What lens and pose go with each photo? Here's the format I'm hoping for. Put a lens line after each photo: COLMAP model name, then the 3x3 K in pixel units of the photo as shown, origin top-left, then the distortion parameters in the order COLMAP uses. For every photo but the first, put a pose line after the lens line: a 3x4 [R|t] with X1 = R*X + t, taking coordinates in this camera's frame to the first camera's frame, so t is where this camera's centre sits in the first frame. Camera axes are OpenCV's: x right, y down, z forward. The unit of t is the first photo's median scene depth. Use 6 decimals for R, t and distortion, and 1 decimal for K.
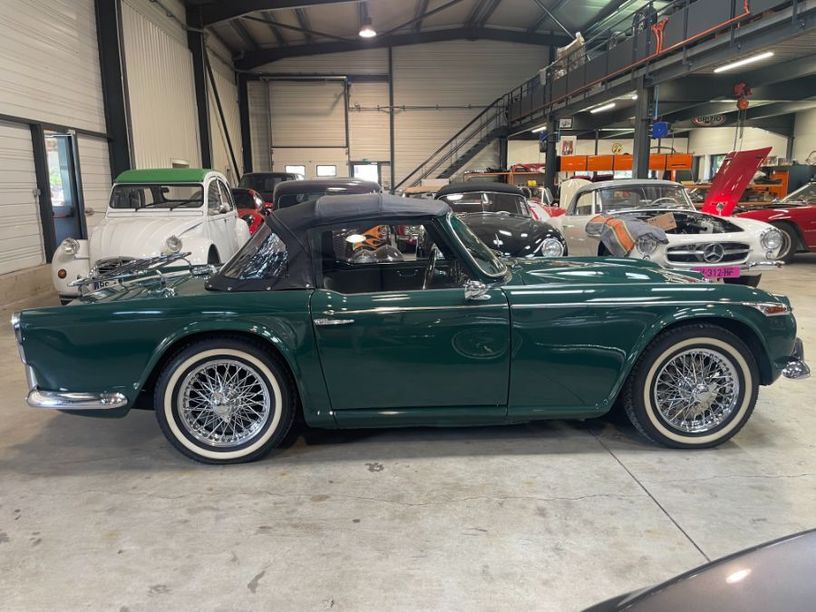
lens RADIAL K [[617.3, 0, 406.2], [0, 617.3, 298.3], [0, 0, 1]] dist [0.093520, -0.124662]
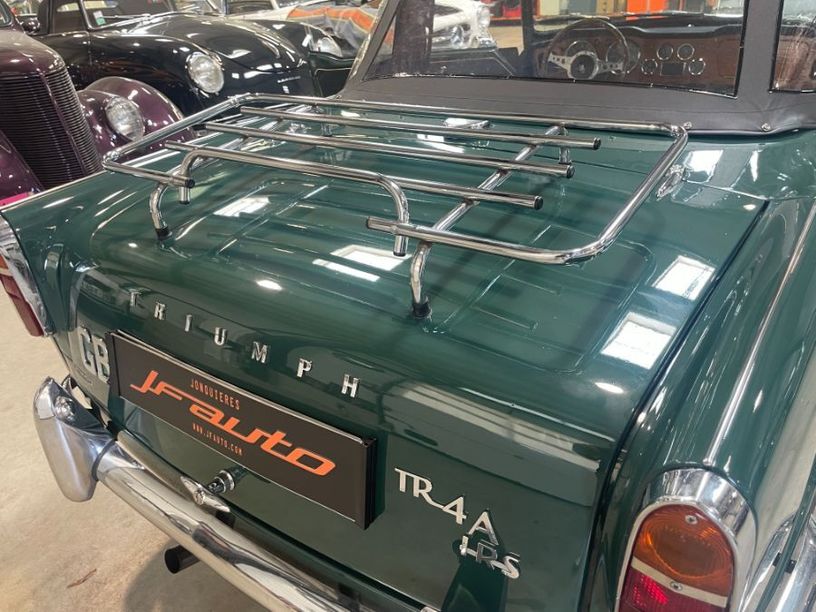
lens RADIAL K [[617.3, 0, 396.6], [0, 617.3, 306.5], [0, 0, 1]] dist [0.093520, -0.124662]
pose [[0.641815, -0.384472, 0.663517, -0.715820], [0.196281, 0.918778, 0.342521, -0.087703], [-0.741314, -0.089599, 0.665150, 0.901923]]
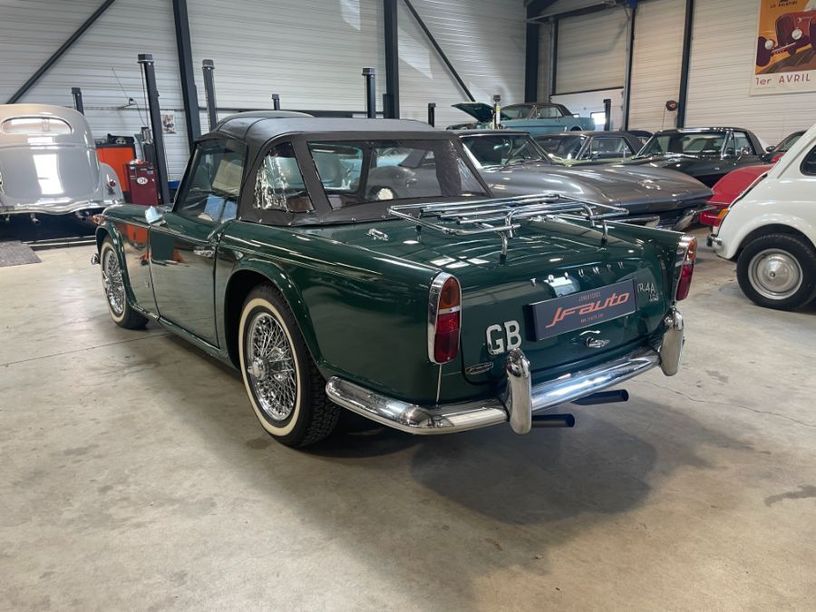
lens RADIAL K [[617.3, 0, 401.9], [0, 617.3, 302.4], [0, 0, 1]] dist [0.093520, -0.124662]
pose [[-0.557135, -0.166622, 0.813534, -1.023447], [0.182526, 0.931135, 0.315708, -0.210072], [-0.810114, 0.324383, -0.488356, 1.630076]]
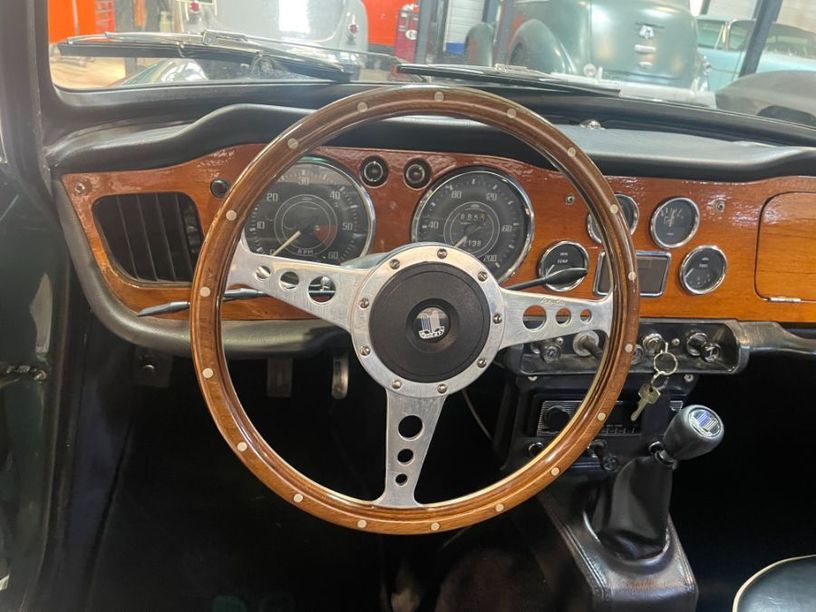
lens RADIAL K [[617.3, 0, 401.8], [0, 617.3, 303.0], [0, 0, 1]] dist [0.093520, -0.124662]
pose [[-0.135337, -0.419741, 0.897497, -0.086085], [0.062128, 0.900453, 0.430492, -0.118037], [-0.988850, 0.114021, -0.095787, 1.287187]]
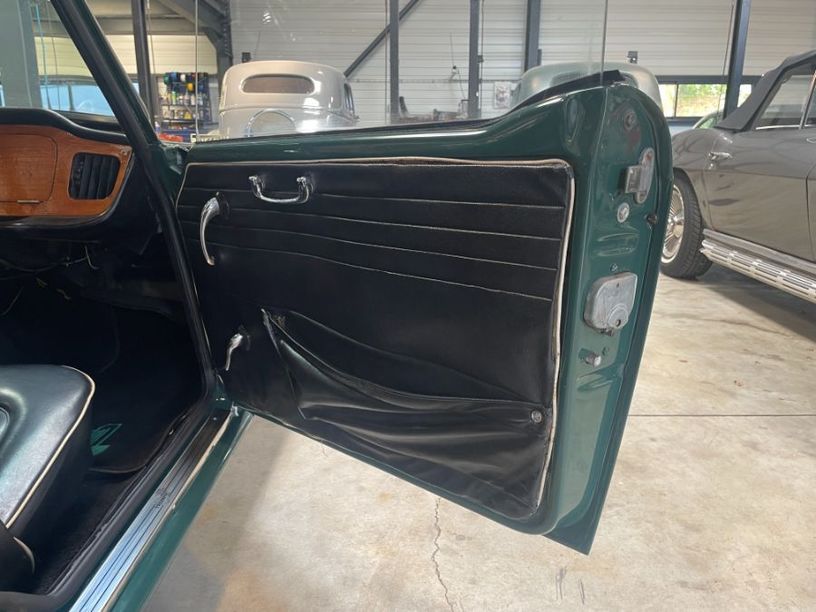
lens RADIAL K [[617.3, 0, 404.3], [0, 617.3, 307.2], [0, 0, 1]] dist [0.093520, -0.124662]
pose [[0.050014, -0.227537, 0.972484, -0.258987], [0.174151, 0.960773, 0.215841, 0.023332], [-0.983448, 0.158564, 0.087678, 0.817249]]
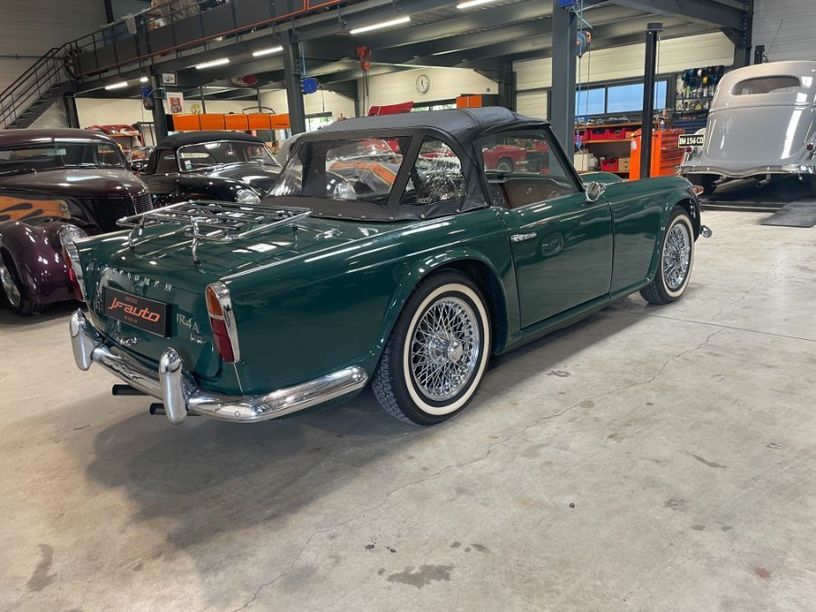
lens RADIAL K [[617.3, 0, 406.9], [0, 617.3, 300.3], [0, 0, 1]] dist [0.093520, -0.124662]
pose [[0.736954, -0.194040, 0.647493, -0.835860], [0.162735, 0.980668, 0.108666, 0.001537], [-0.656061, 0.025288, 0.754284, 0.375376]]
